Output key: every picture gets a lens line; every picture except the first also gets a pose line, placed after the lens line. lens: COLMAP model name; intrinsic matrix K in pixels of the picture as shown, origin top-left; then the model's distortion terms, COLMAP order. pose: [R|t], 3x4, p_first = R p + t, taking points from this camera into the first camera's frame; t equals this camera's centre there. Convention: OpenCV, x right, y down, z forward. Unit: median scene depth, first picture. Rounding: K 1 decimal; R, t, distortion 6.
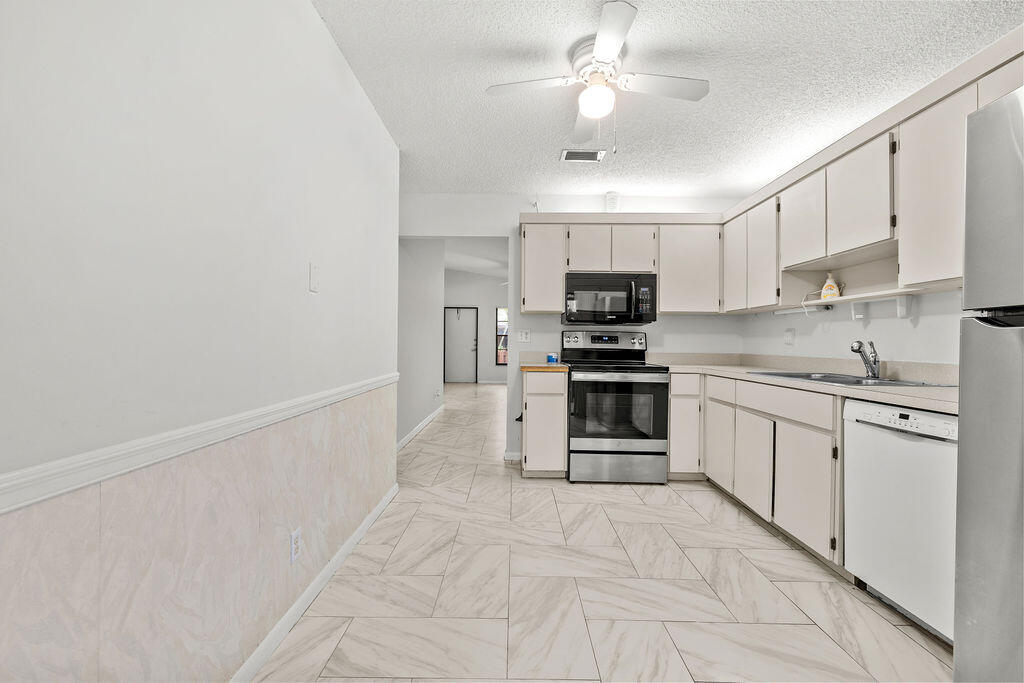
lens RADIAL K [[431.4, 0, 513.9], [0, 431.4, 336.5], [0, 0, 1]] dist [0.003578, -0.000253]
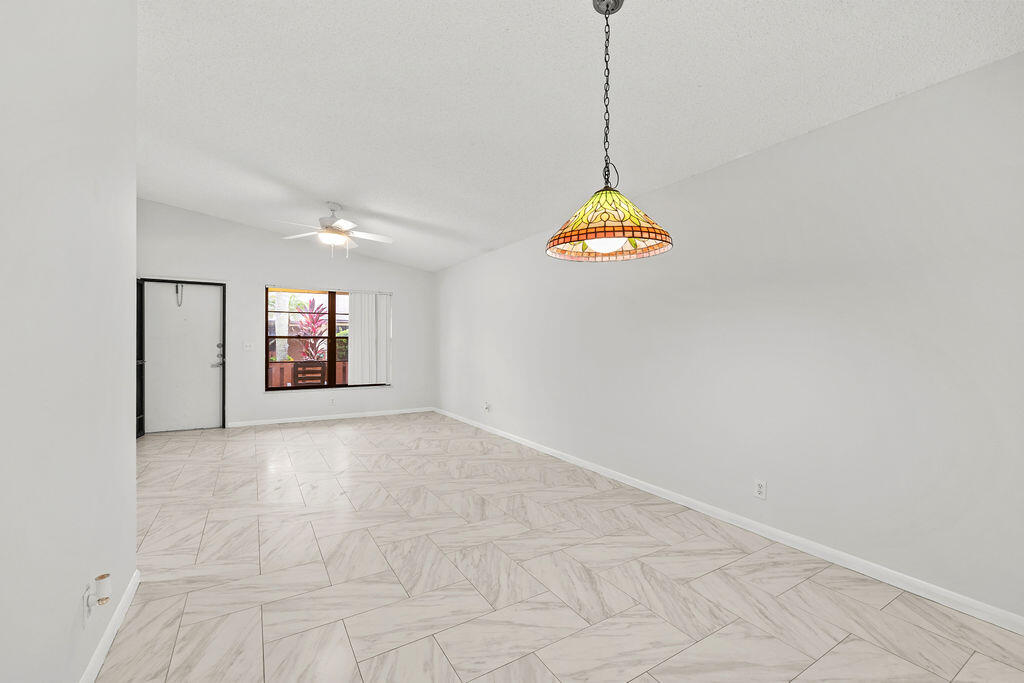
lens RADIAL K [[431.4, 0, 512.0], [0, 431.4, 339.3], [0, 0, 1]] dist [0.003578, -0.000253]
pose [[0.871231, -0.004184, 0.490856, -0.125597], [-0.004119, 0.999866, 0.015833, -0.030142], [-0.490857, -0.015816, 0.871097, 1.213130]]
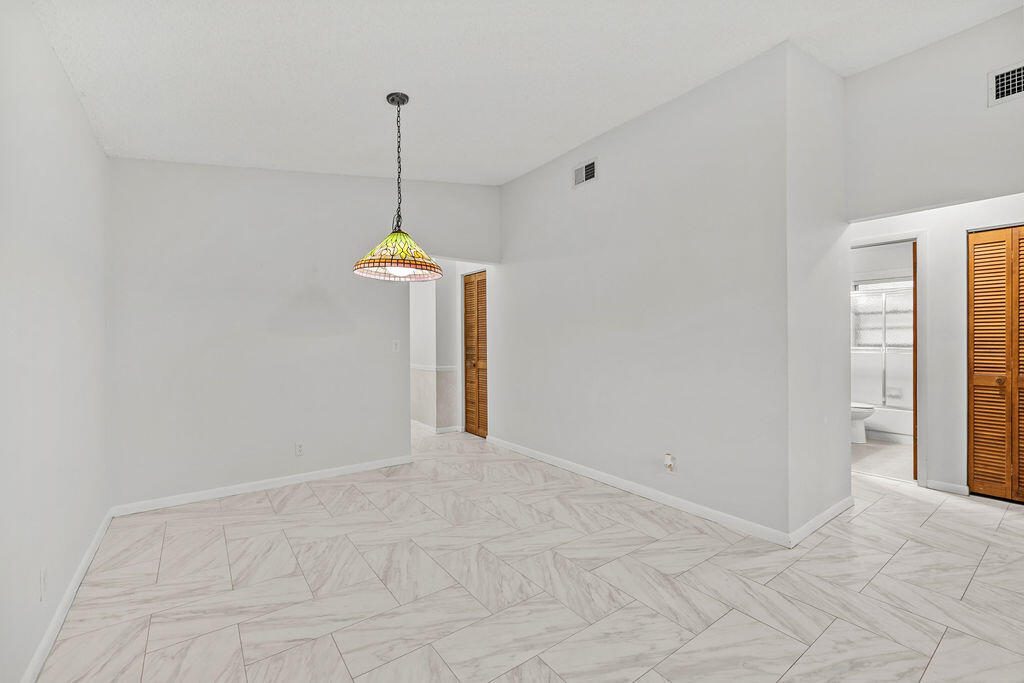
lens RADIAL K [[431.4, 0, 516.7], [0, 431.4, 343.5], [0, 0, 1]] dist [0.003578, -0.000253]
pose [[-0.818983, -0.008061, -0.573762, 0.491895], [0.001318, 0.999872, -0.015930, 0.001441], [0.573817, -0.013802, -0.818867, 2.332090]]
